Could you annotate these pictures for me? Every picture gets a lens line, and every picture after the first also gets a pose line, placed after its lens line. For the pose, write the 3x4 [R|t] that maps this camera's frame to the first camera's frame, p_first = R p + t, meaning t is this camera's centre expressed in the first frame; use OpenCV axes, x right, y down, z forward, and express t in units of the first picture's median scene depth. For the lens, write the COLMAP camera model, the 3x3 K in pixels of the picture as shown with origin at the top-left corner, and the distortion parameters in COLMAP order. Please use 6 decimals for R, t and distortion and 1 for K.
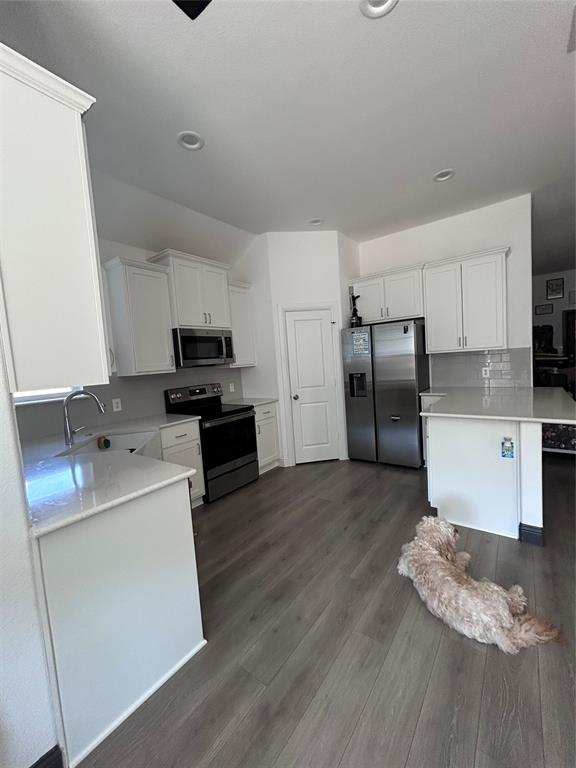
lens RADIAL K [[310.7, 0, 286.6], [0, 310.7, 382.4], [0, 0, 1]] dist [-0.002014, 0.000037]
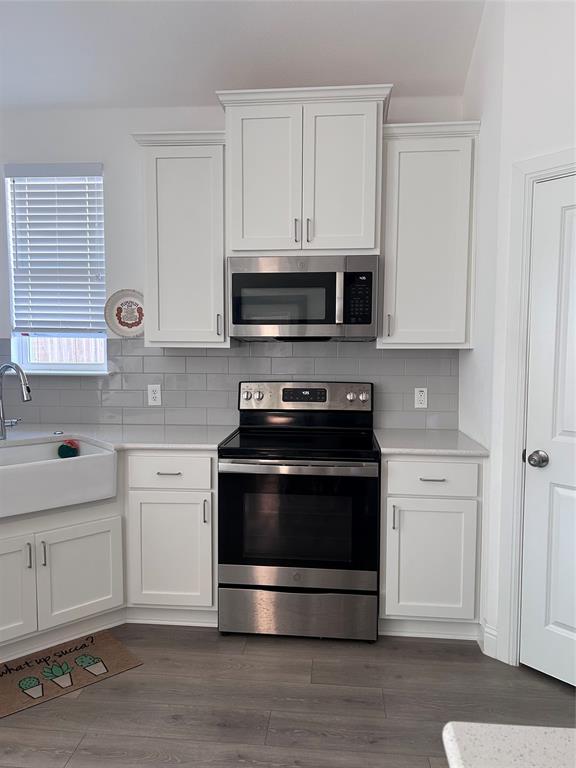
lens RADIAL K [[568.9, 0, 288.0], [0, 568.9, 384.0], [0, 0, 1]] dist [0.006444, 0.000424]
pose [[0.503776, 0.134786, -0.853254, 0.411618], [-0.094384, 0.990427, 0.100729, -0.066161], [0.858663, 0.029789, 0.511674, 0.535534]]
